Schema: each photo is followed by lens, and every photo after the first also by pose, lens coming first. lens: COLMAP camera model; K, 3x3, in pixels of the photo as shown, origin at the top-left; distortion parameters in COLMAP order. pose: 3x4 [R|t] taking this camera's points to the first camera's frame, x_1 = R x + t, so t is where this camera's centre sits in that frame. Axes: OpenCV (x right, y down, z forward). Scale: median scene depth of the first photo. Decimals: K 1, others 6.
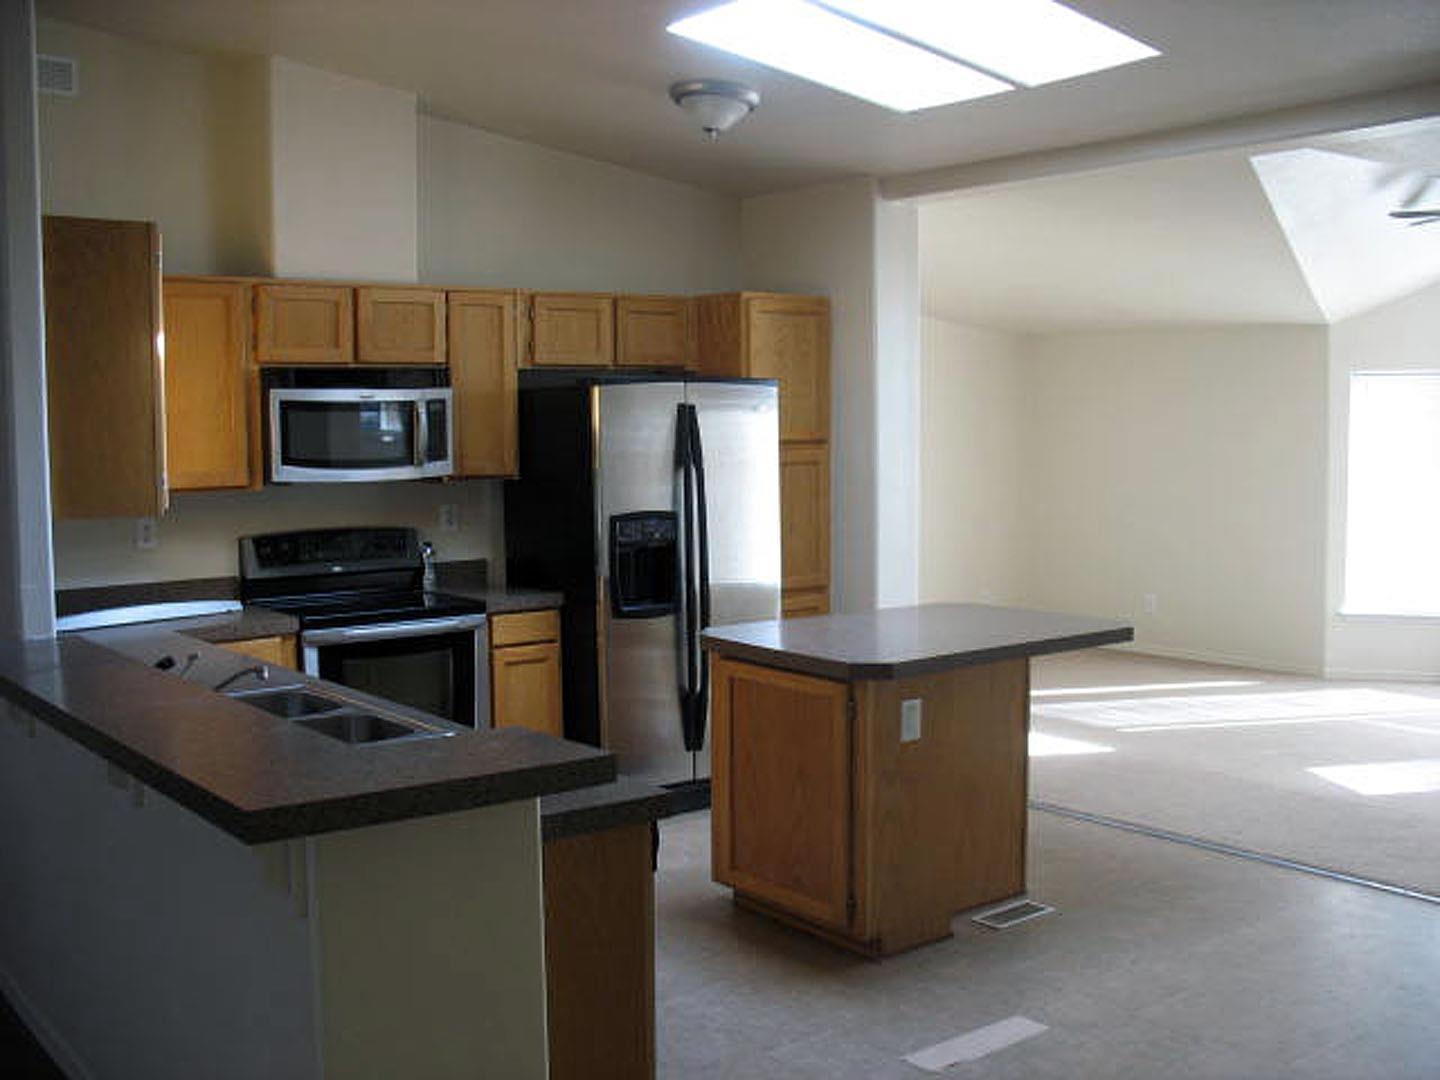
lens RADIAL K [[1483.7, 0, 719.0], [0, 1483.7, 572.7], [0, 0, 1]] dist [-0.183497, 0.151267]
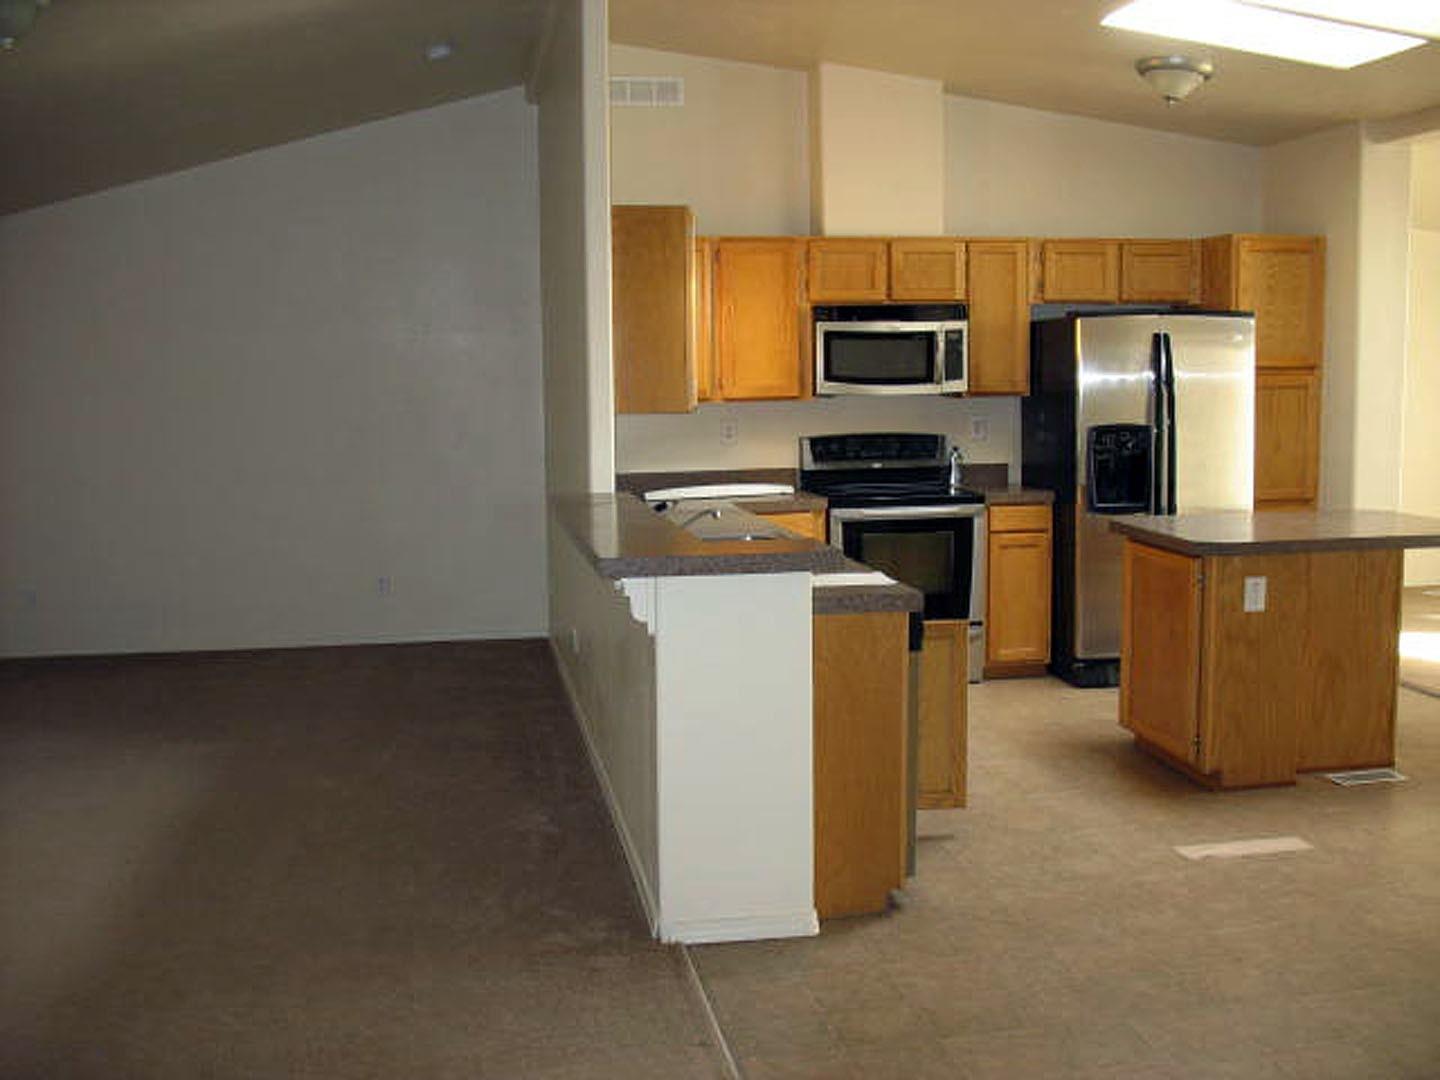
lens RADIAL K [[1483.7, 0, 719.0], [0, 1483.7, 572.7], [0, 0, 1]] dist [-0.183497, 0.151267]
pose [[0.880237, 0.058416, -0.470925, 0.226188], [-0.037558, 0.997857, 0.053578, 0.026586], [0.473046, -0.029474, 0.880545, -0.184440]]
